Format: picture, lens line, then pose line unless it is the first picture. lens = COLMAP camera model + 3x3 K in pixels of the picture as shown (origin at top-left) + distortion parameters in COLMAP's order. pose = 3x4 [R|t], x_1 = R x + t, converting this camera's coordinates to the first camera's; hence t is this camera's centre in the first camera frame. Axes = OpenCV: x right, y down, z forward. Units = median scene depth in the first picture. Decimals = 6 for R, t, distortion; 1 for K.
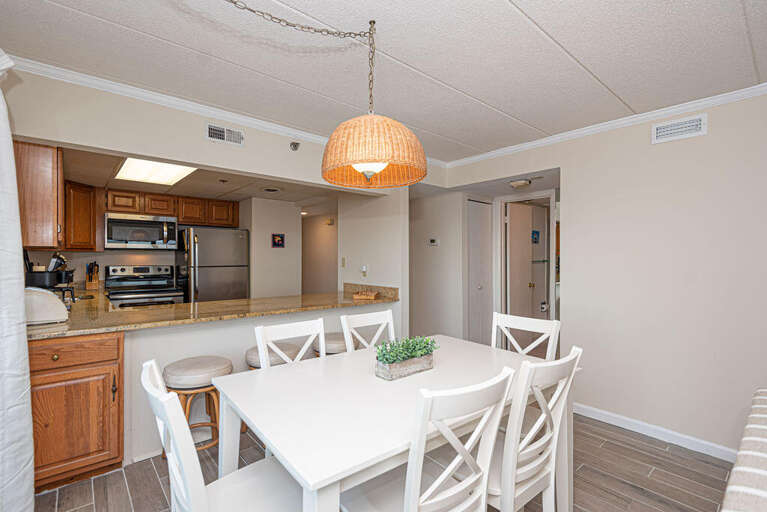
lens RADIAL K [[357.4, 0, 380.9], [0, 357.4, 255.6], [0, 0, 1]] dist [0.014074, -0.003575]
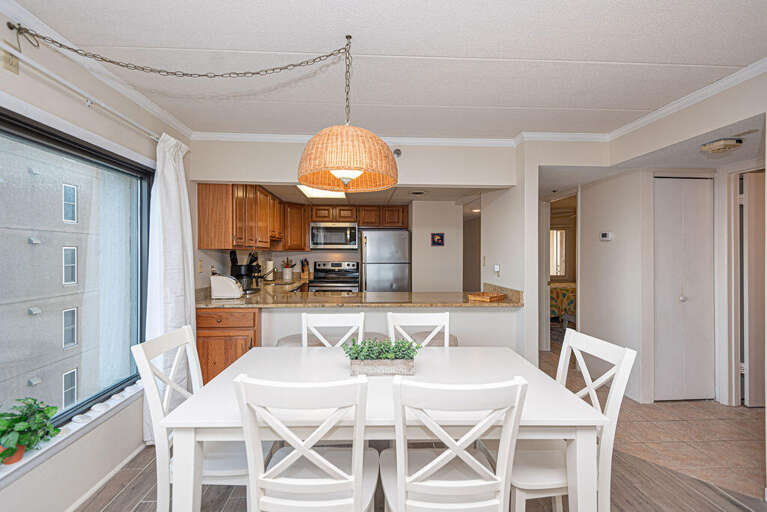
lens RADIAL K [[357.4, 0, 382.3], [0, 357.4, 256.4], [0, 0, 1]] dist [0.014074, -0.003575]
pose [[0.796794, 0.003702, -0.604240, 0.258841], [0.003237, 0.999941, 0.010395, -0.004298], [0.604243, -0.010239, 0.796734, 0.076695]]
